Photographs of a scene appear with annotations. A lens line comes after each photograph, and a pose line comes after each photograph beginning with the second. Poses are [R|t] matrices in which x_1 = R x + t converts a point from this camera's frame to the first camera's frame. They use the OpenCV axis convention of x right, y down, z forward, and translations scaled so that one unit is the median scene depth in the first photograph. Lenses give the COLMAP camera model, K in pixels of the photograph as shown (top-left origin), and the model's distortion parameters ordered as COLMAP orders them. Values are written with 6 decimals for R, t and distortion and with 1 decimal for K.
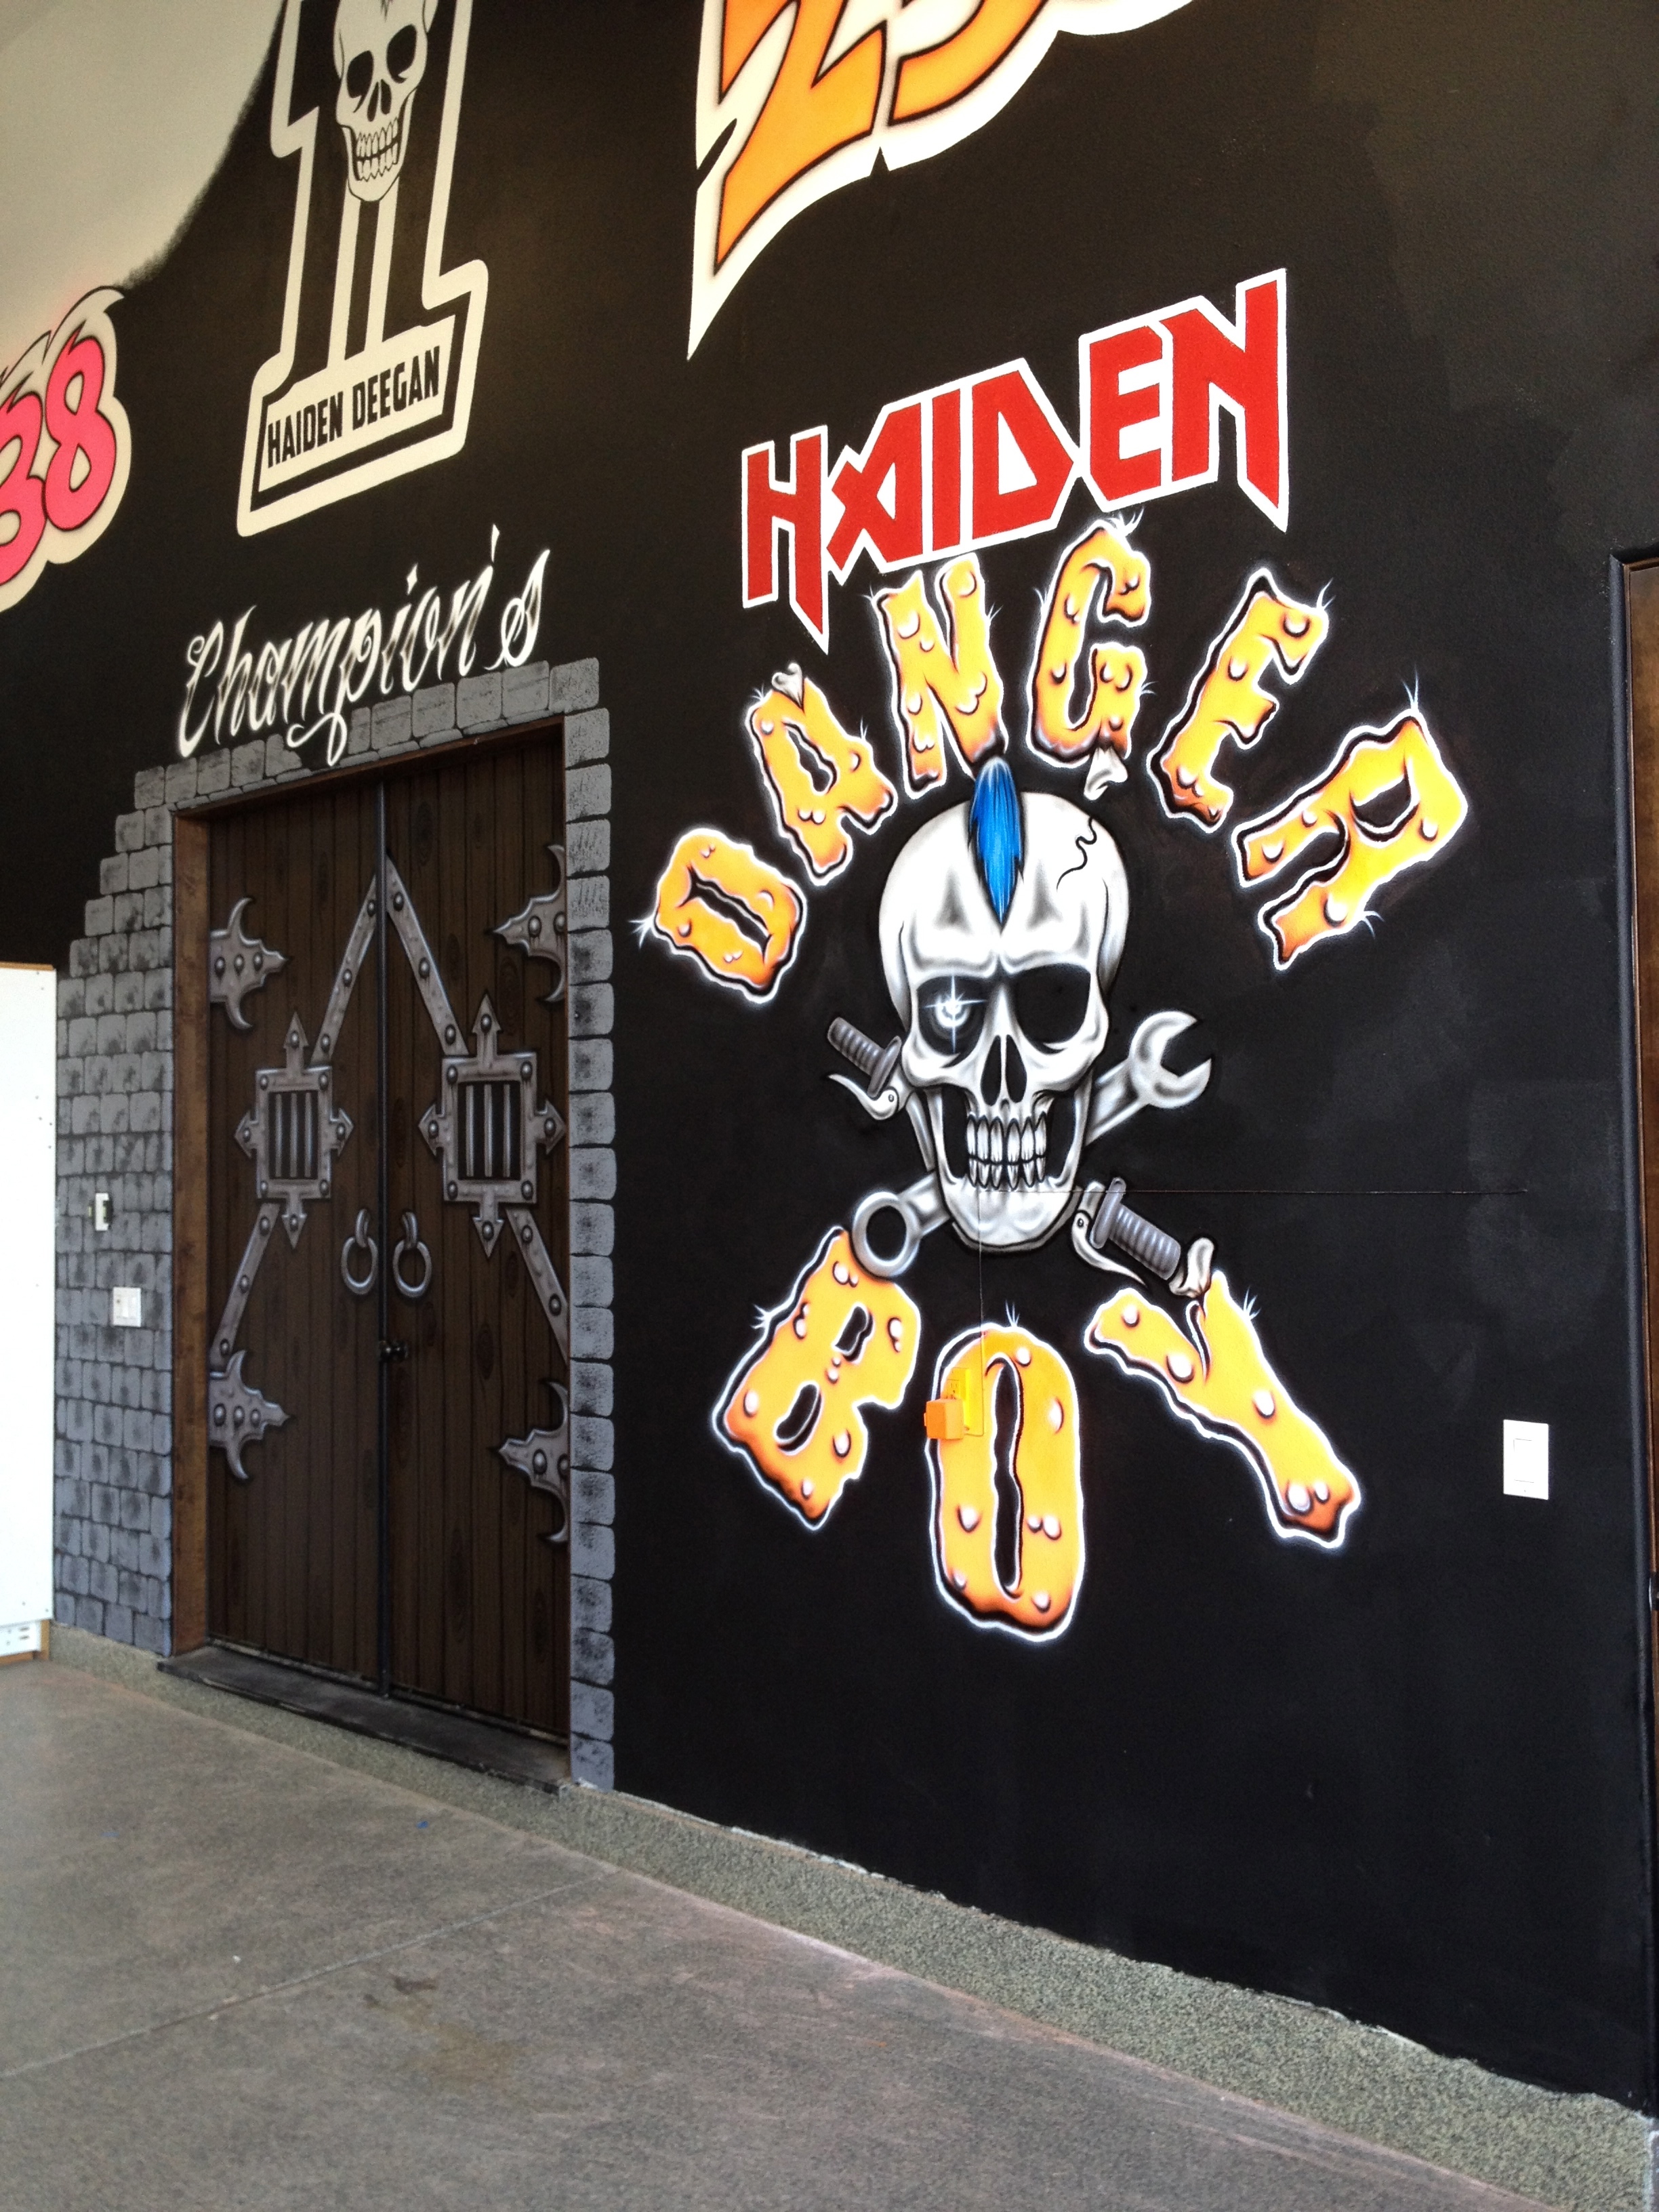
lens RADIAL K [[2053.0, 0, 826.5], [0, 2053.0, 1080.7], [0, 0, 1]] dist [0.098459, -0.184861]
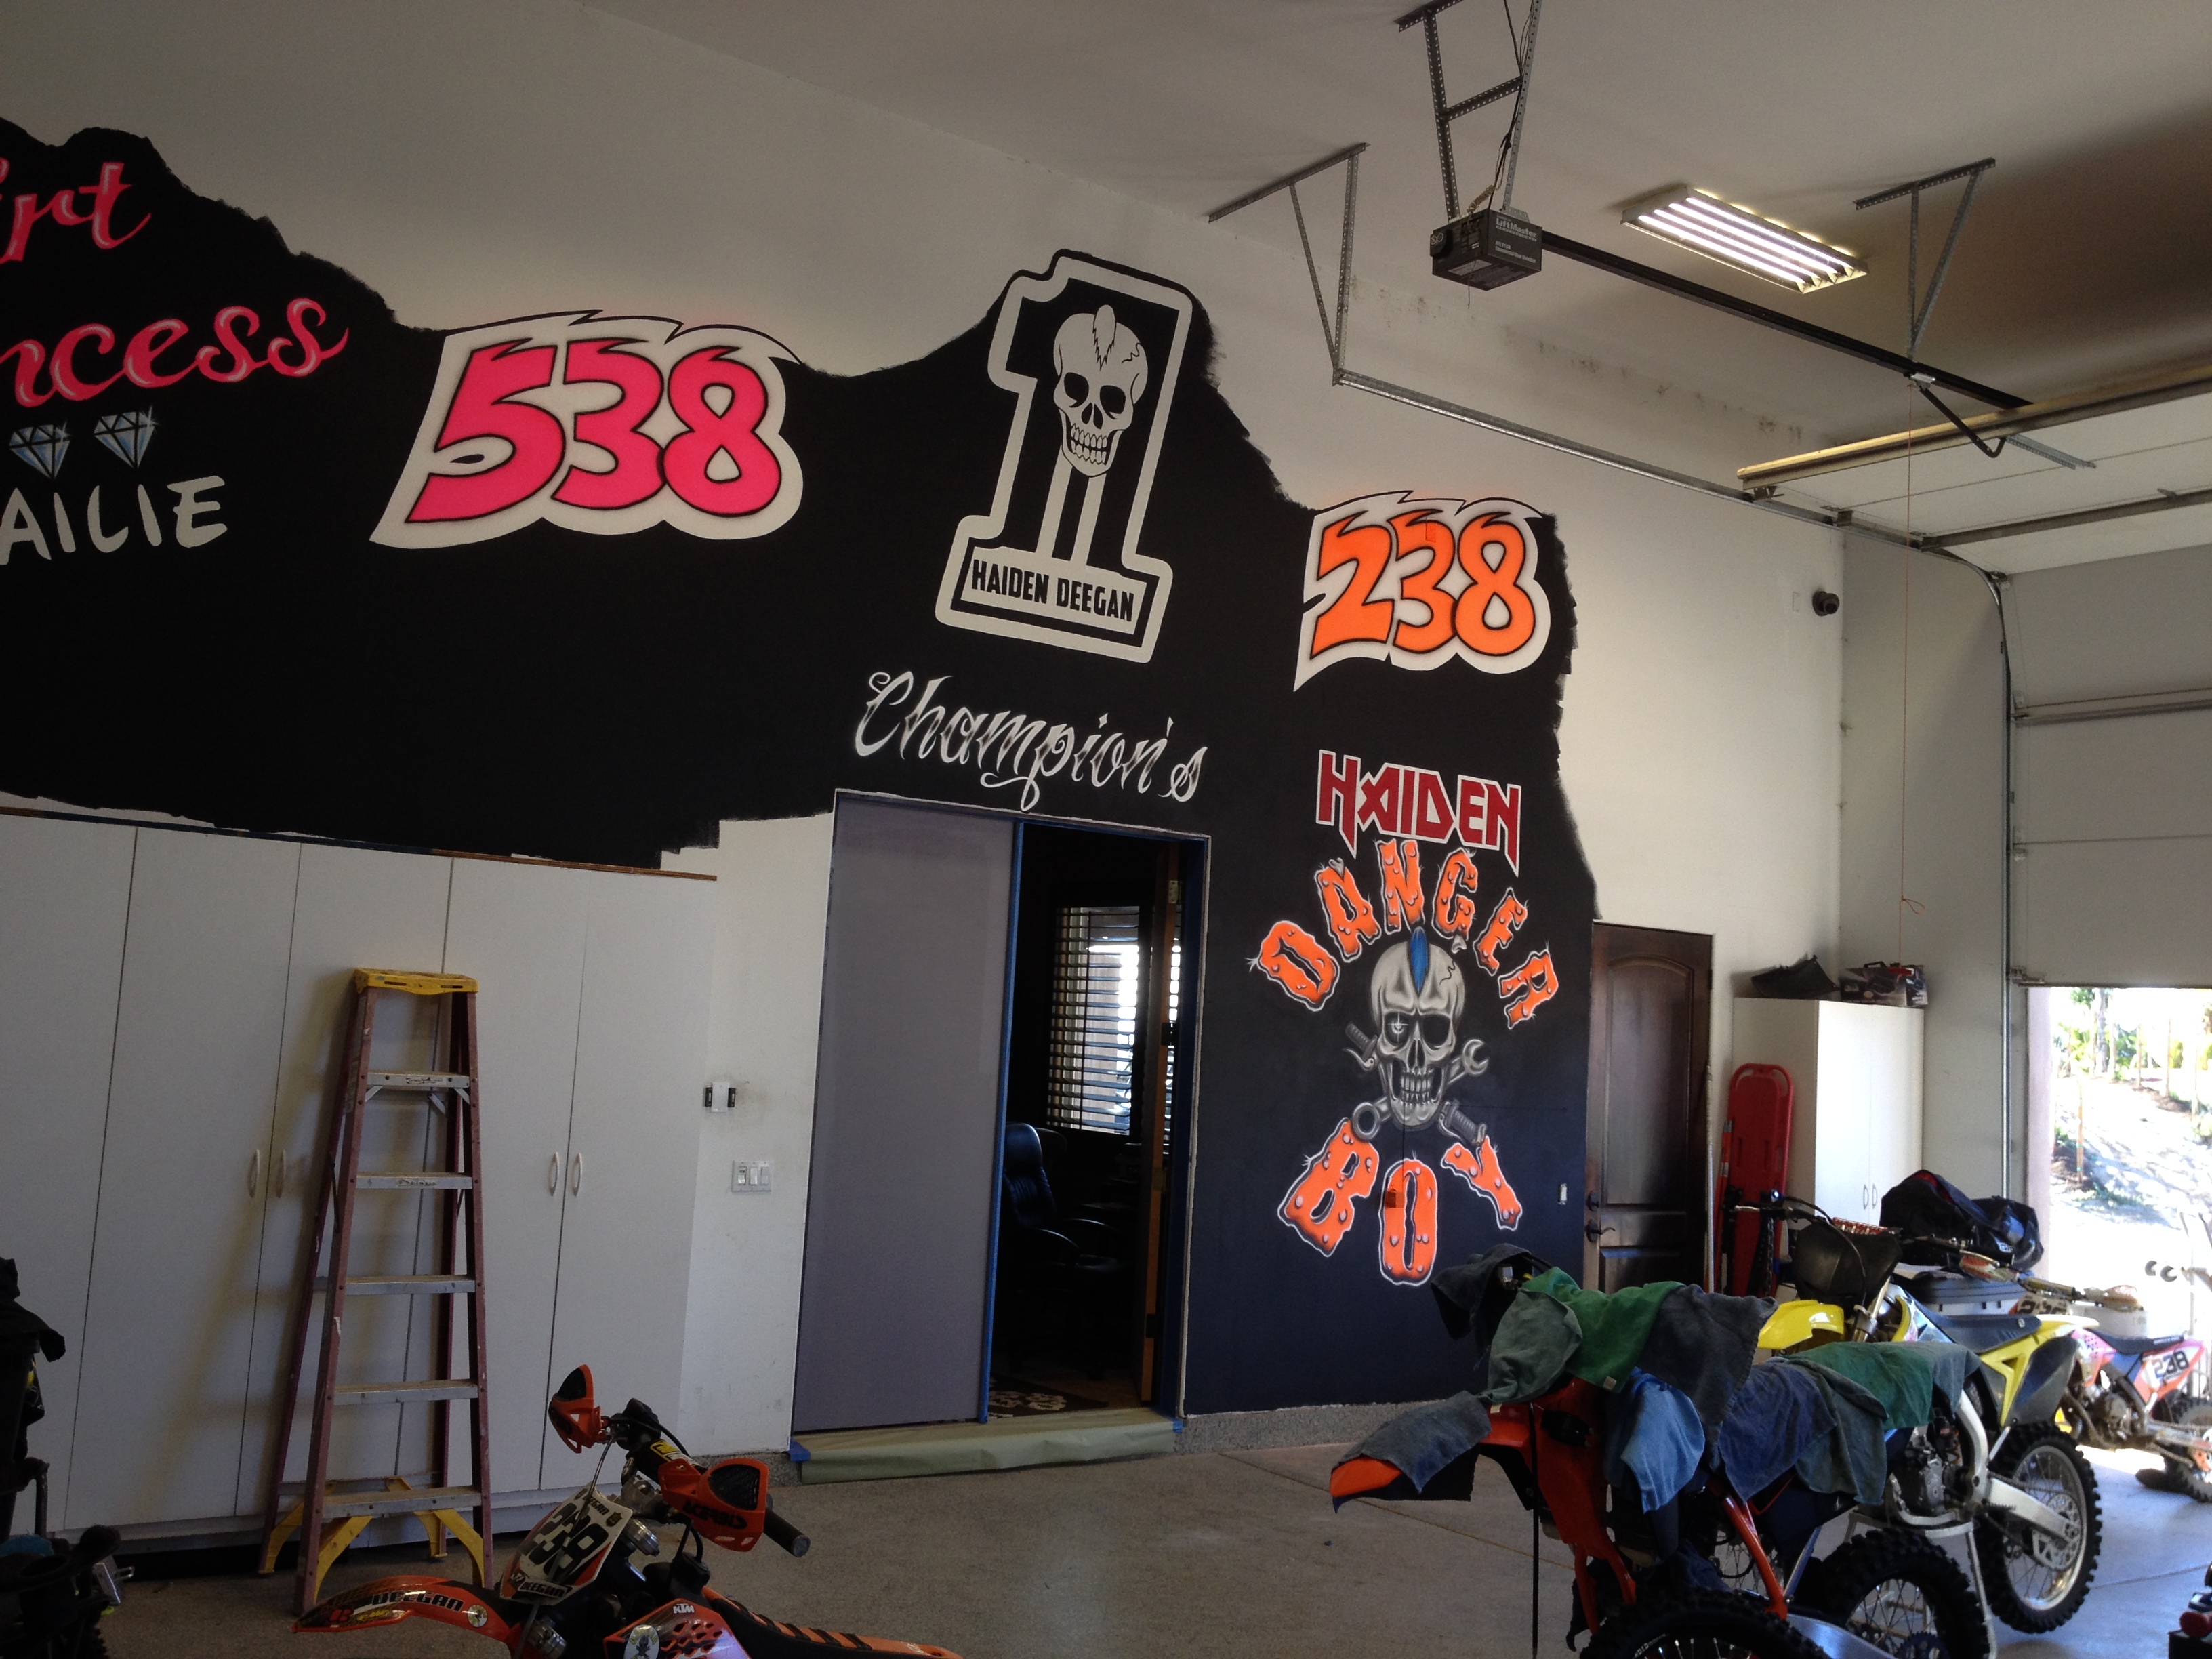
lens RADIAL K [[2067.5, 0, 1074.9], [0, 2067.5, 827.8], [0, 0, 1]] dist [0.097214, -0.183082]
pose [[0.186551, 0.115966, 0.975577, -2.214901], [-0.097292, 0.990308, -0.099113, 0.011200], [-0.977616, -0.076426, 0.196025, 0.845797]]
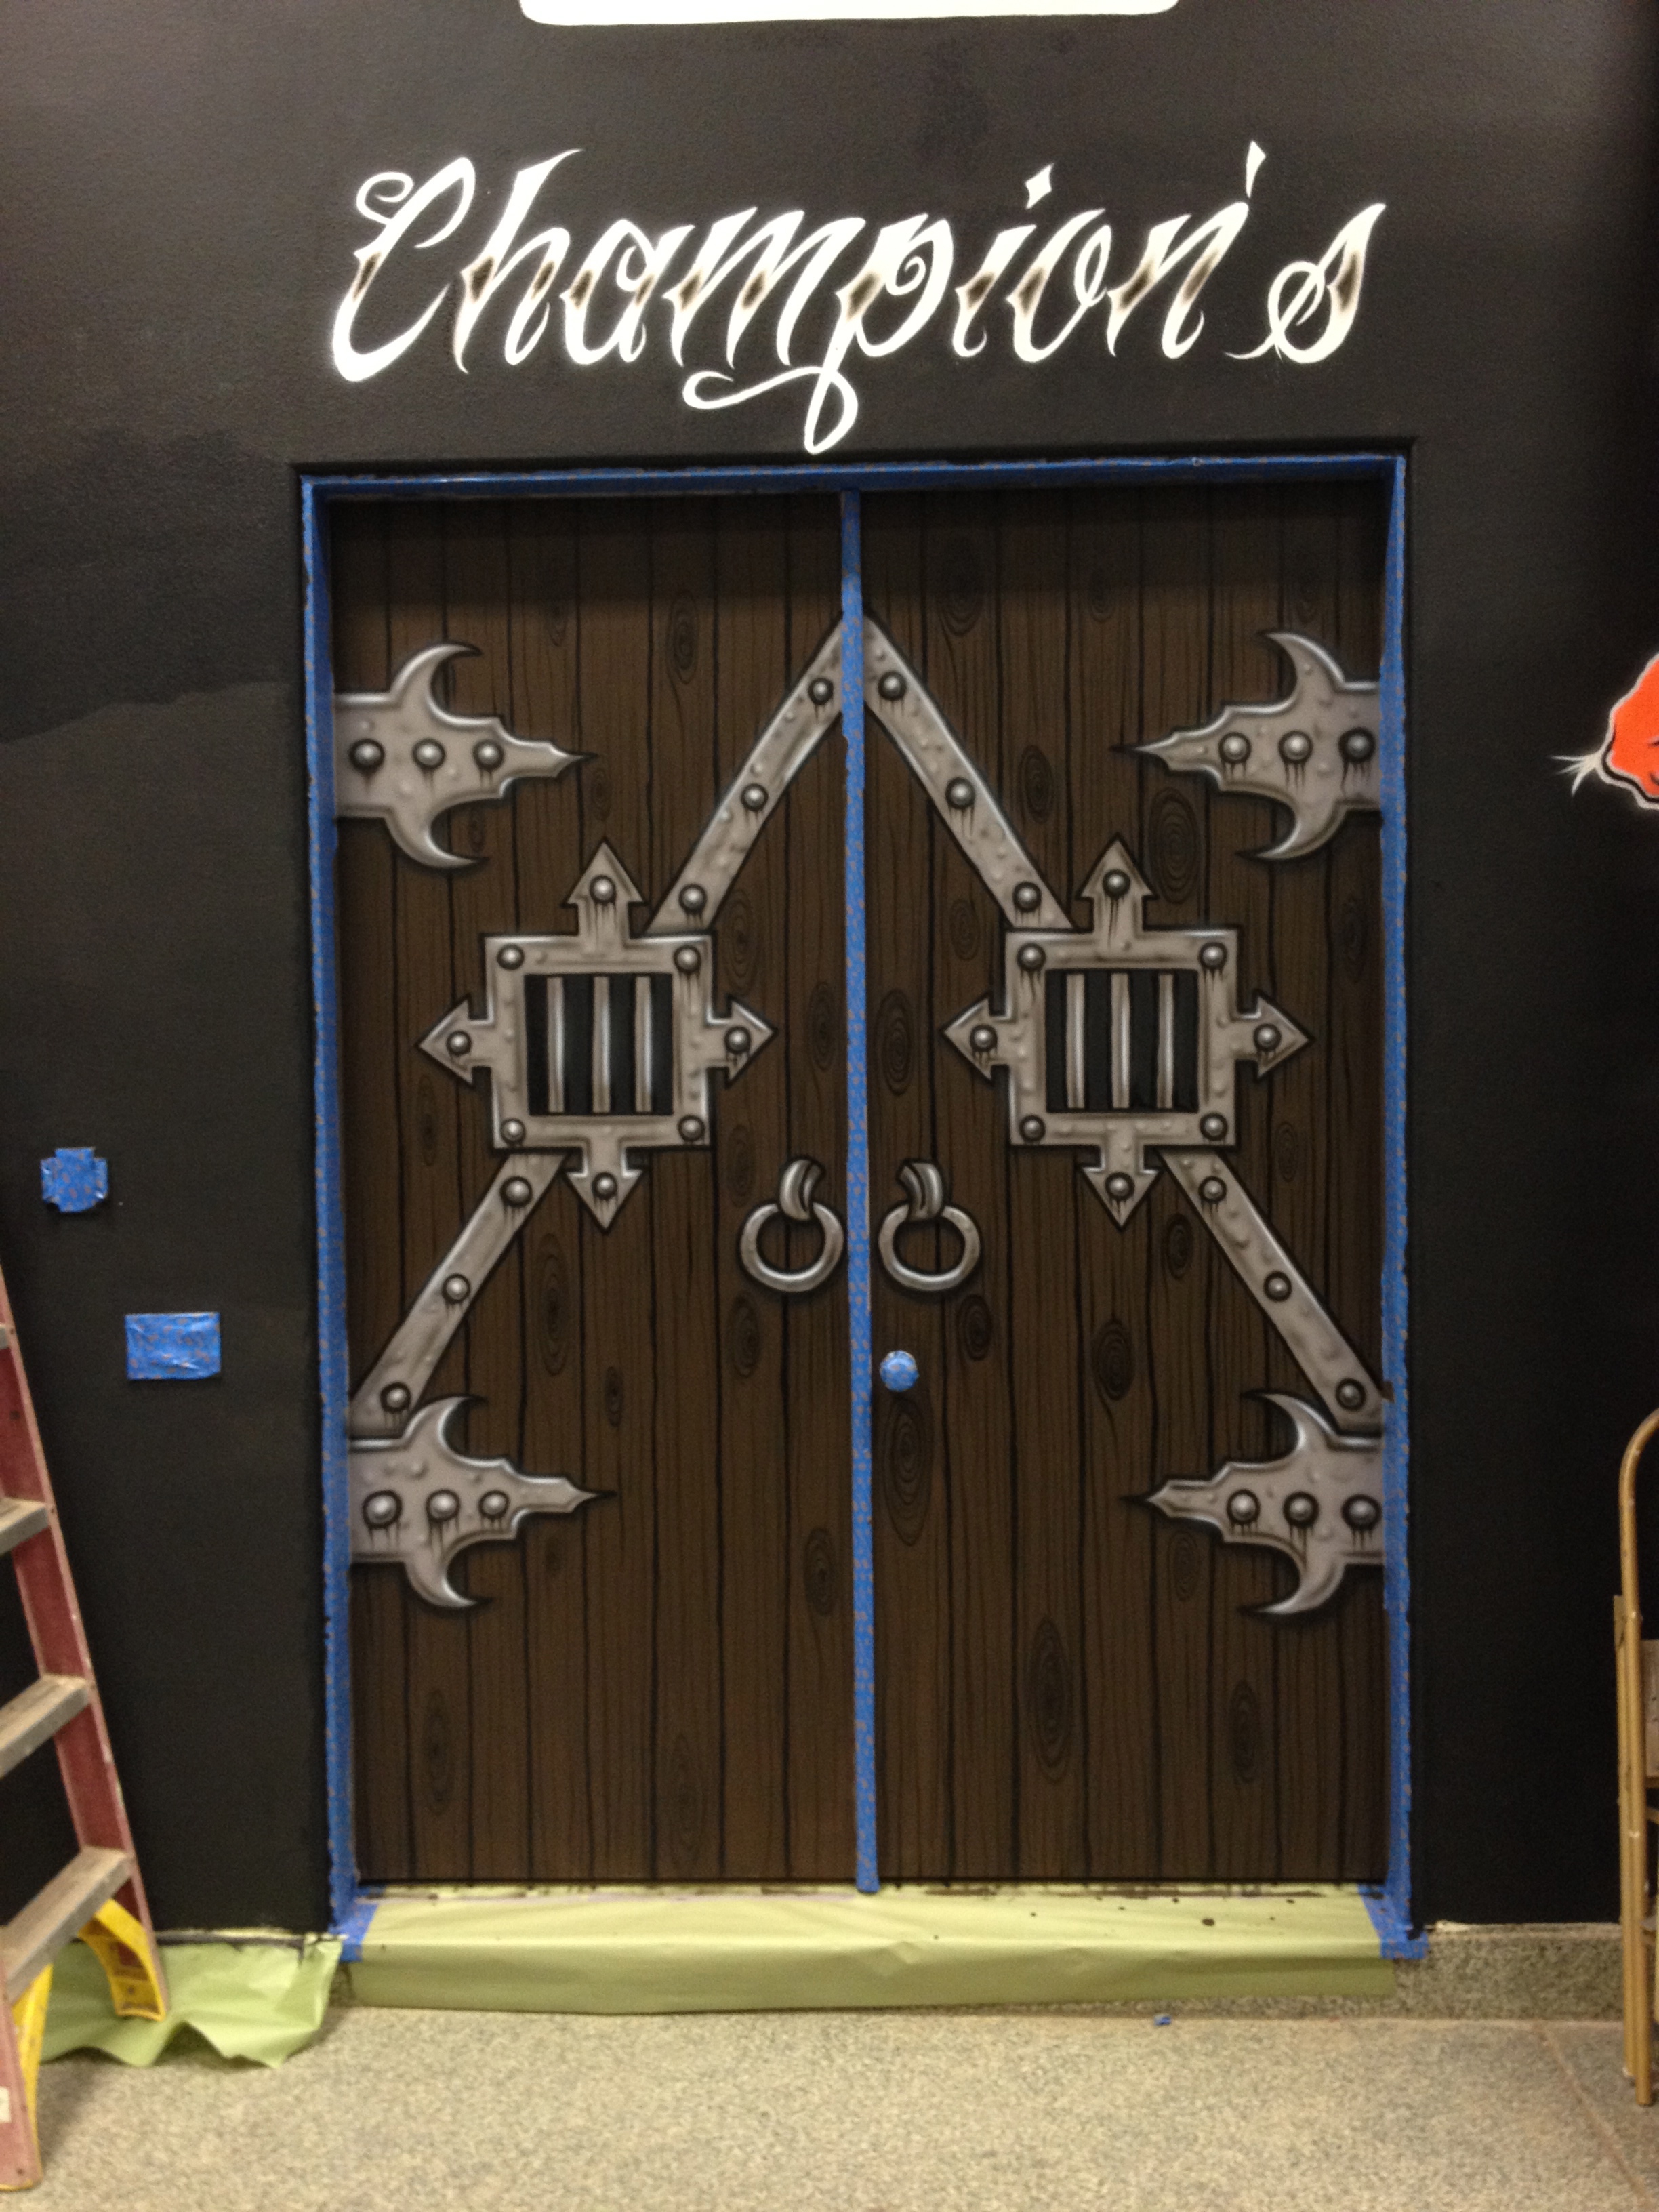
lens RADIAL K [[2007.1, 0, 833.2], [0, 2007.1, 1068.3], [0, 0, 1]] dist [0.093422, -0.200475]
pose [[0.740344, -0.018687, 0.671968, -0.828910], [-0.022202, 0.998388, 0.052225, 0.000525], [-0.671861, -0.053584, 0.738736, 0.687442]]
